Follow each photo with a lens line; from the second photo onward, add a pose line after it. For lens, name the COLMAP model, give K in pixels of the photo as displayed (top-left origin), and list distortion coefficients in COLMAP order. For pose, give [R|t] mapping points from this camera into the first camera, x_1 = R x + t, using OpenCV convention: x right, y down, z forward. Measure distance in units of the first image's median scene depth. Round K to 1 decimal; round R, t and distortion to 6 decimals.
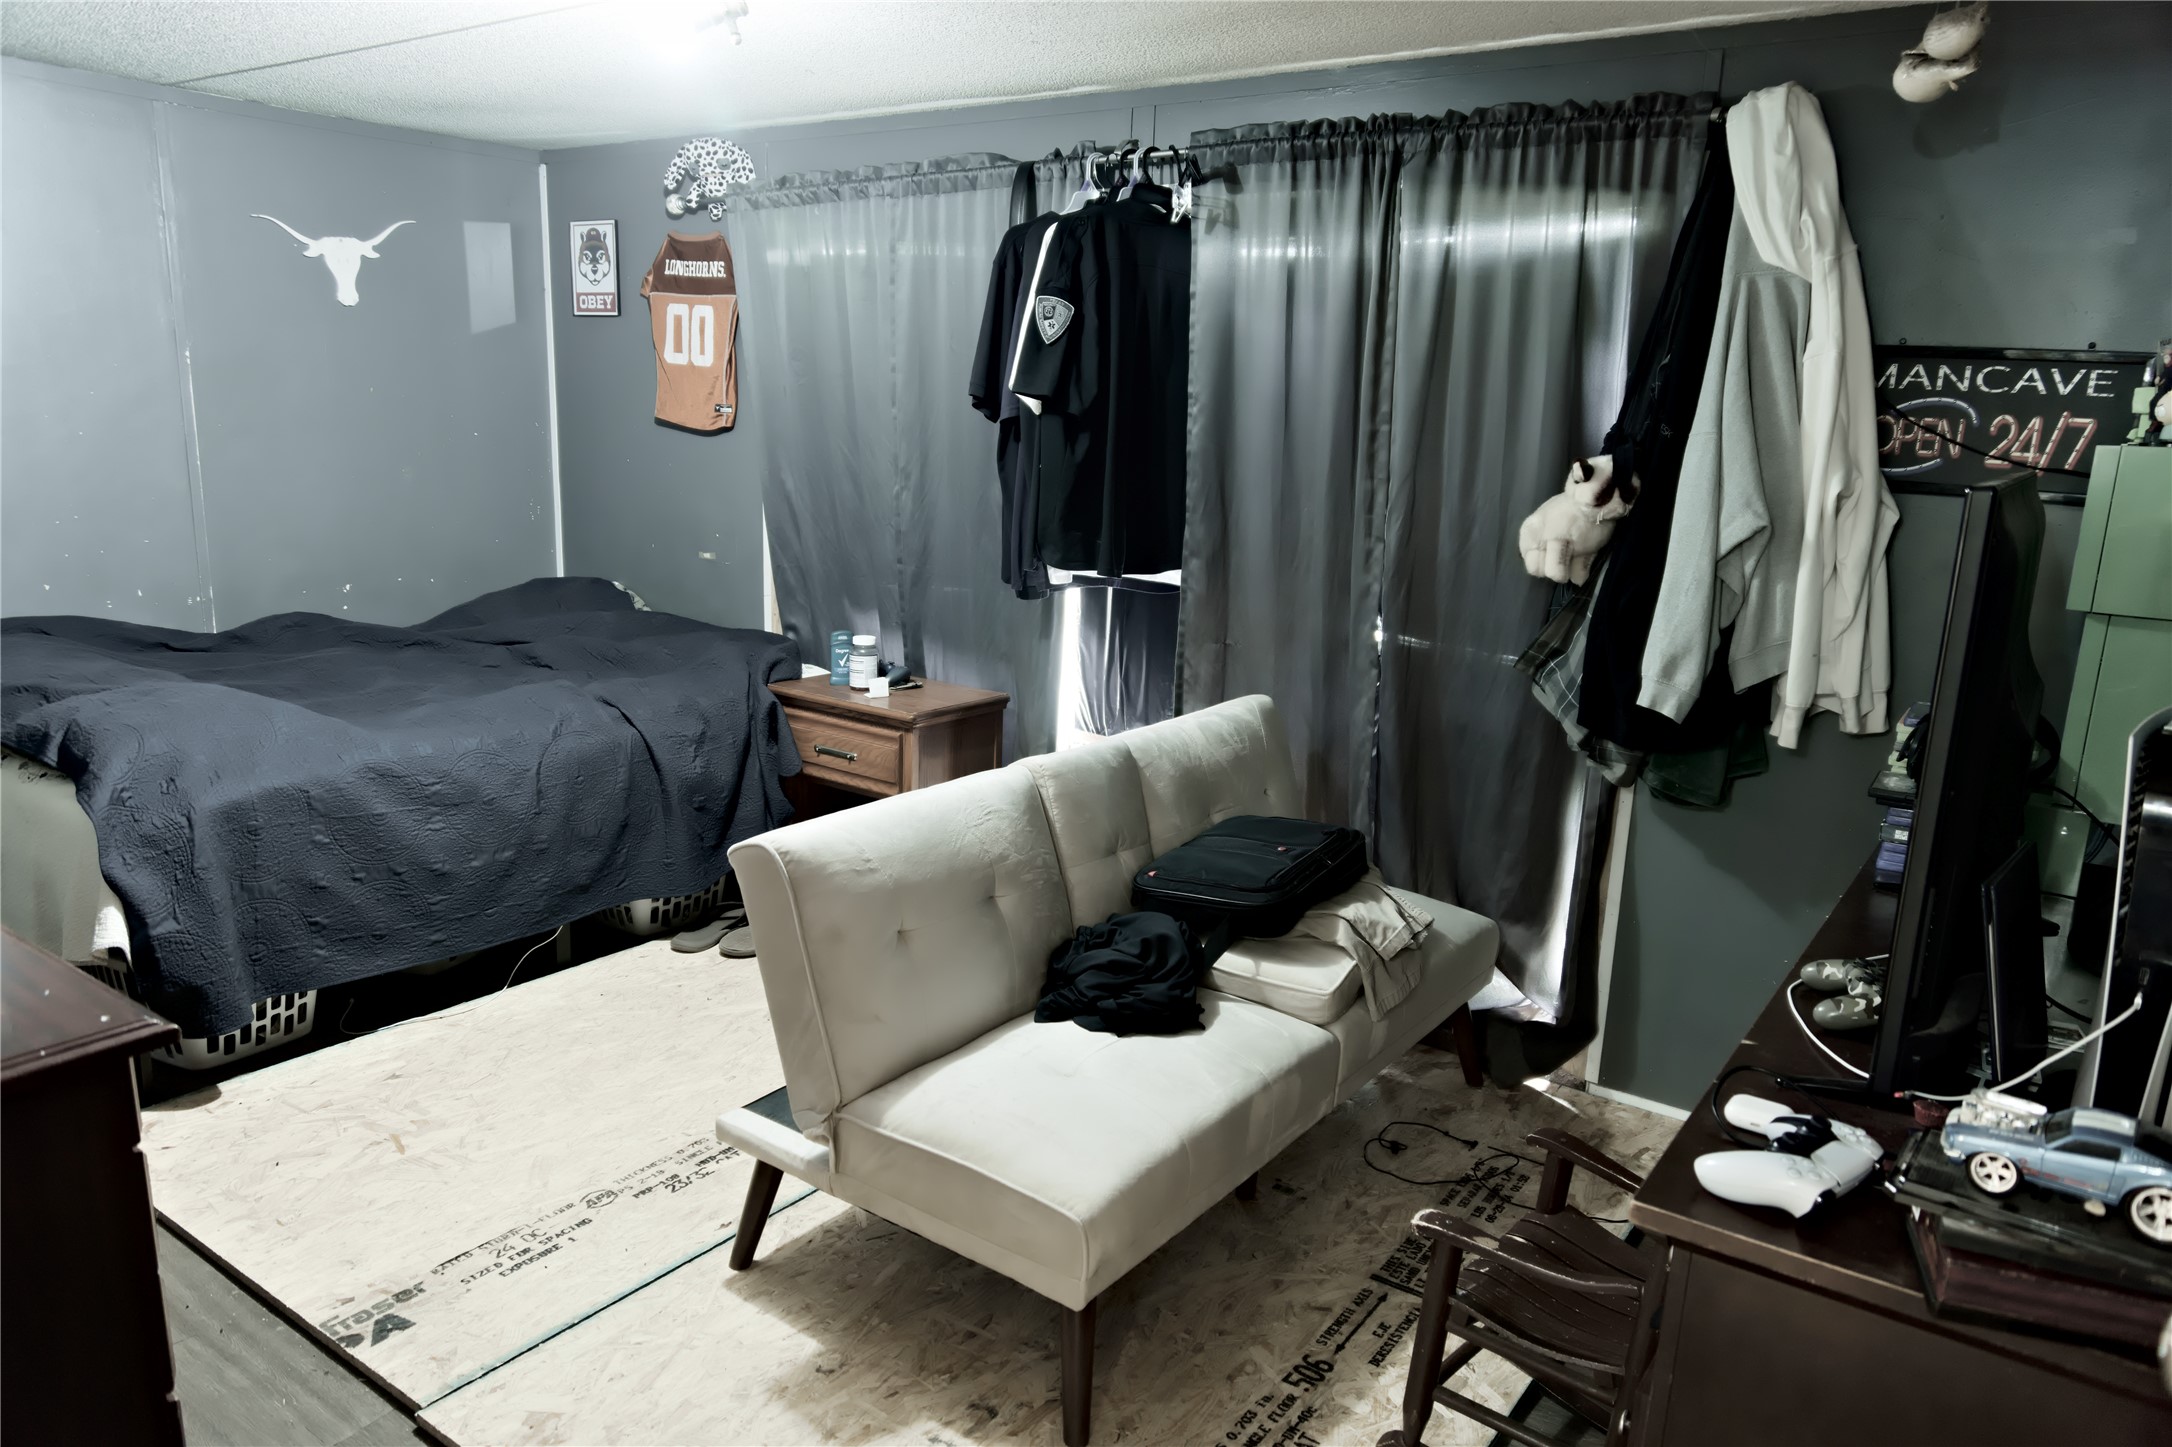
lens RADIAL K [[1454.1, 0, 1094.2], [0, 1454.1, 739.5], [0, 0, 1]] dist [-0.009802, -0.002786]
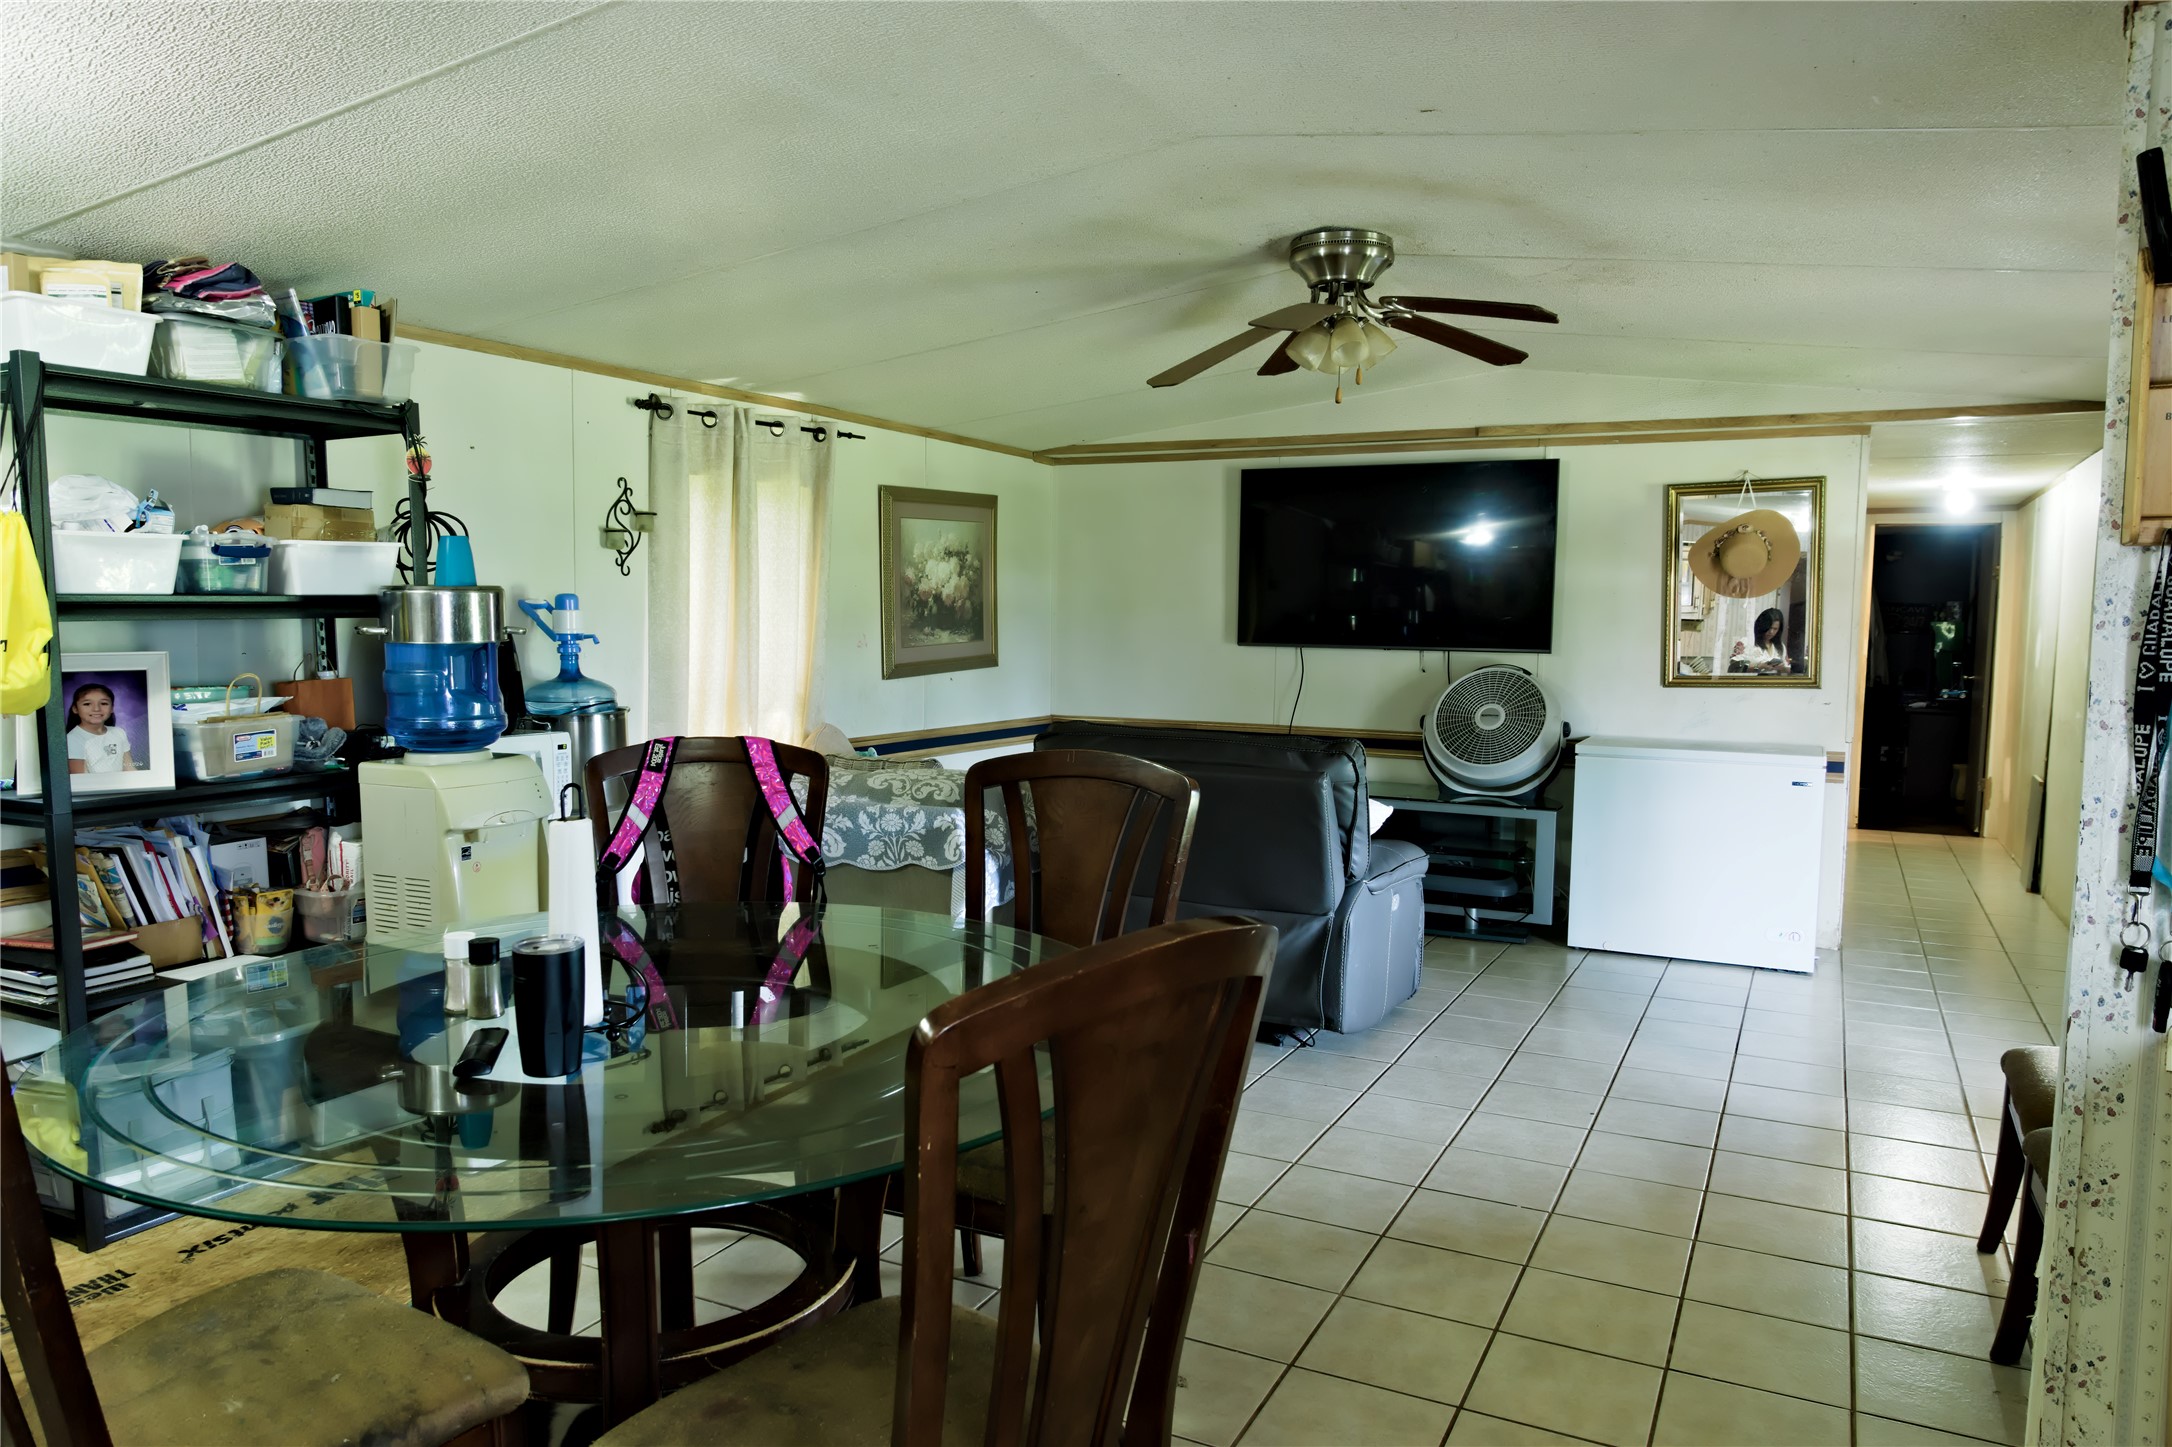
lens RADIAL K [[1454.1, 0, 1098.3], [0, 1454.1, 729.5], [0, 0, 1]] dist [-0.009802, -0.002786]
pose [[0.987973, -0.031049, 0.151476, -2.744077], [0.053165, 0.988117, -0.144217, 0.692729], [-0.145198, 0.150536, 0.977884, -3.236978]]
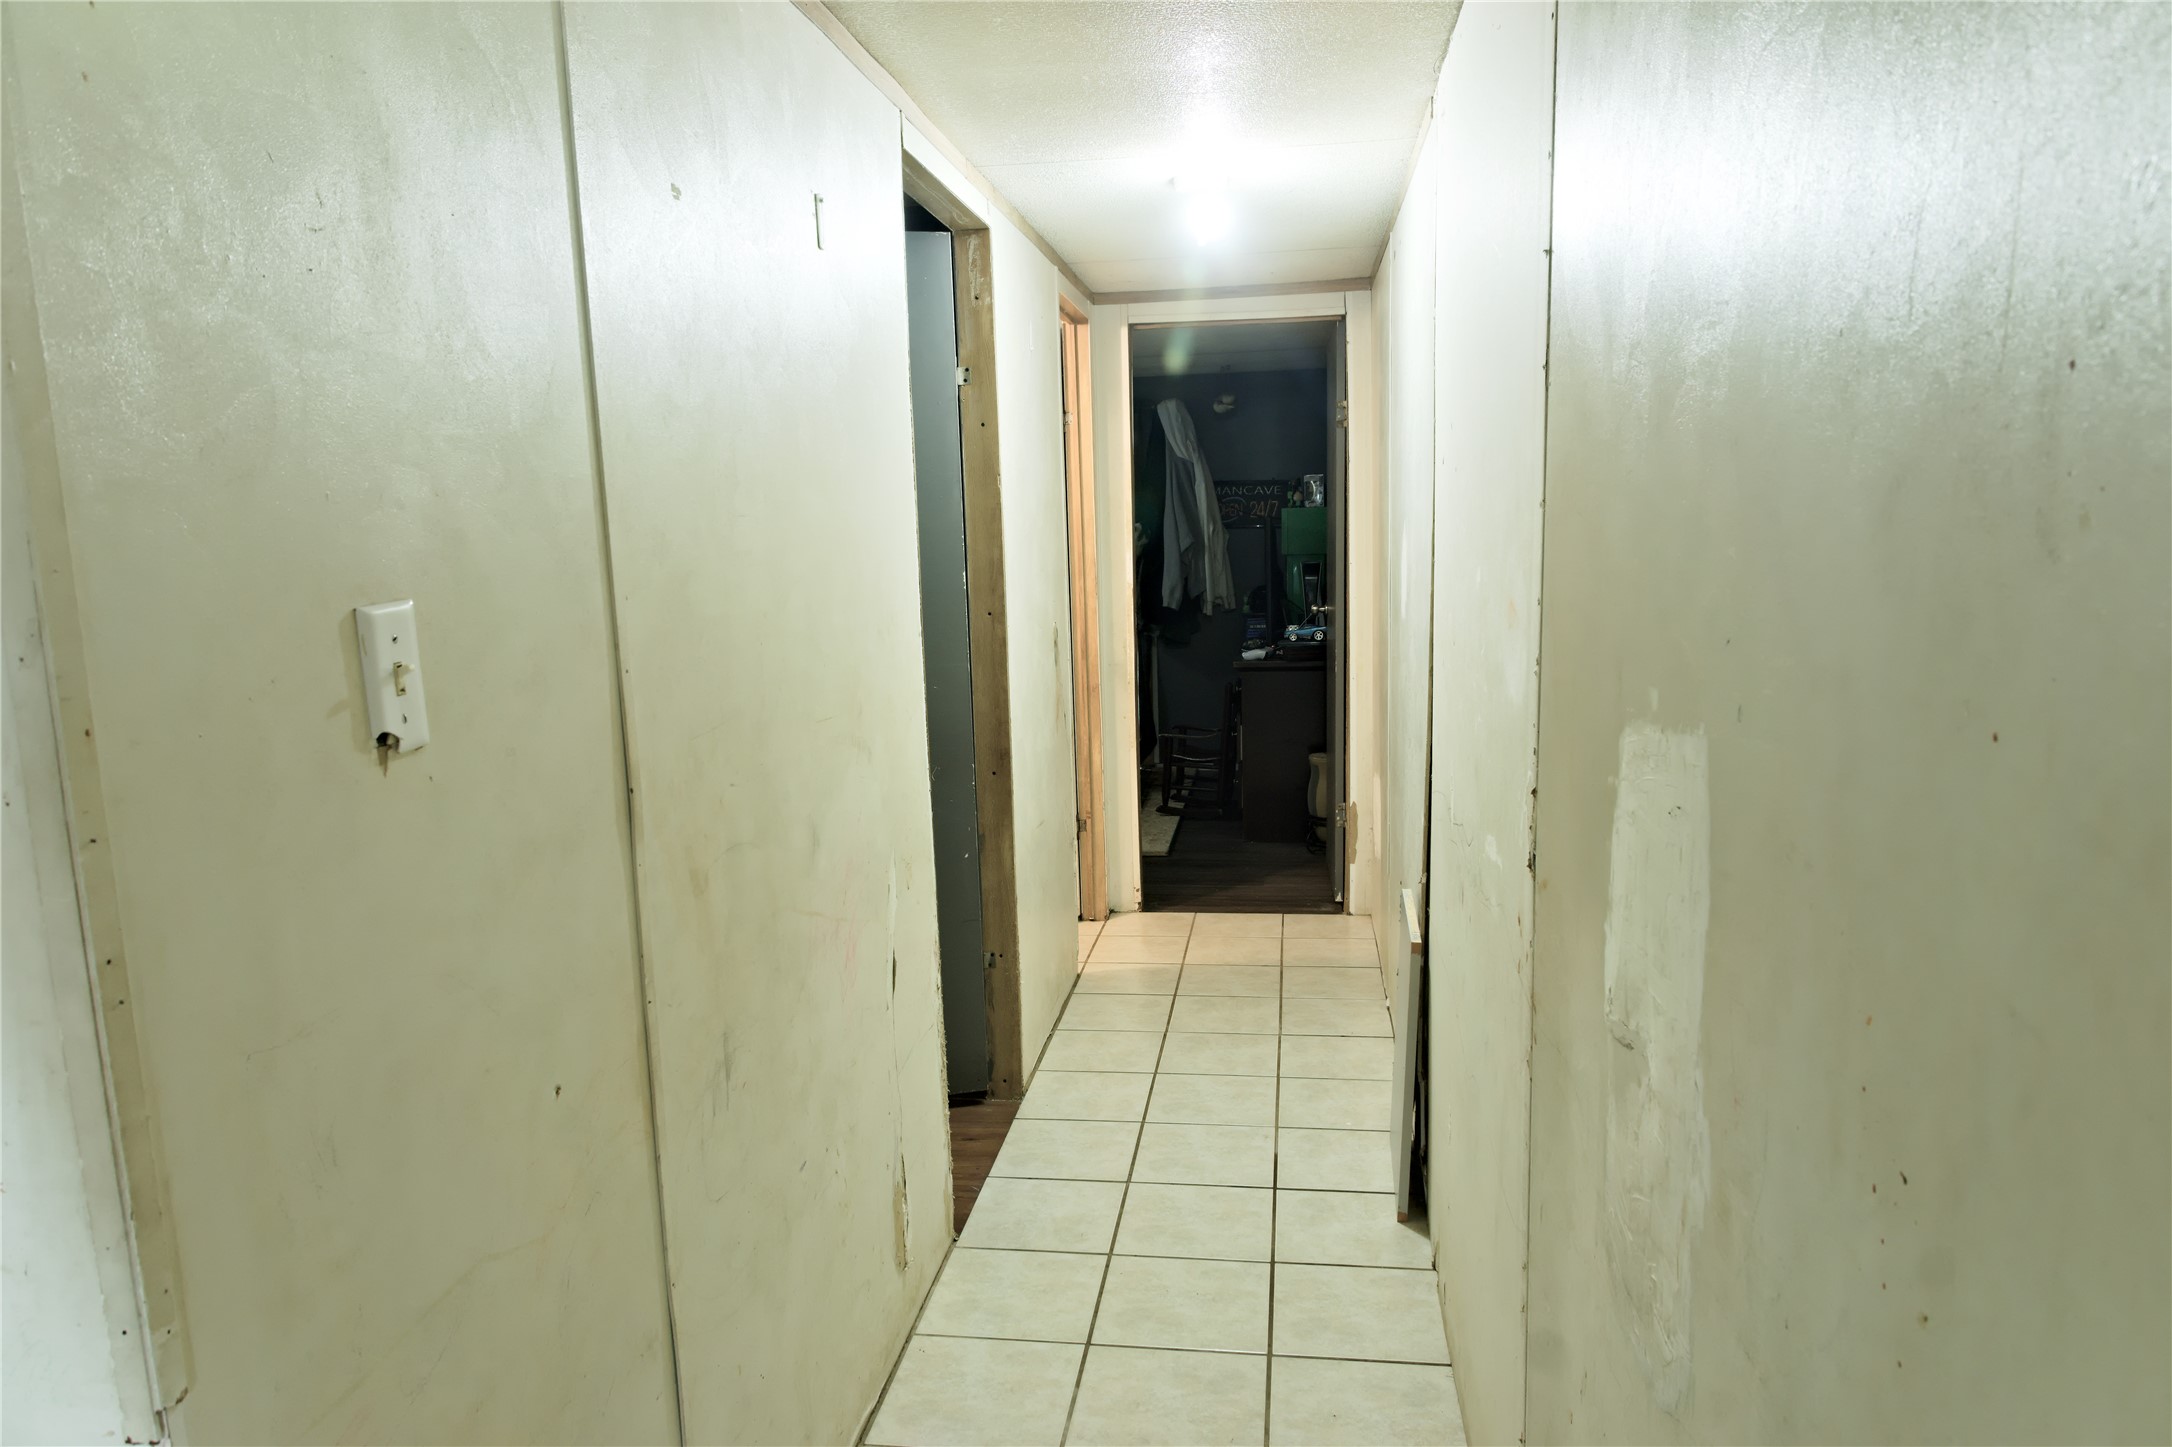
lens RADIAL K [[1454.1, 0, 1085.8], [0, 1454.1, 723.6], [0, 0, 1]] dist [-0.009802, -0.002786]
pose [[0.883797, -0.126957, 0.450317, -1.149660], [0.164721, 0.985290, -0.045502, 0.327373], [-0.437916, 0.114392, 0.891708, -1.564330]]
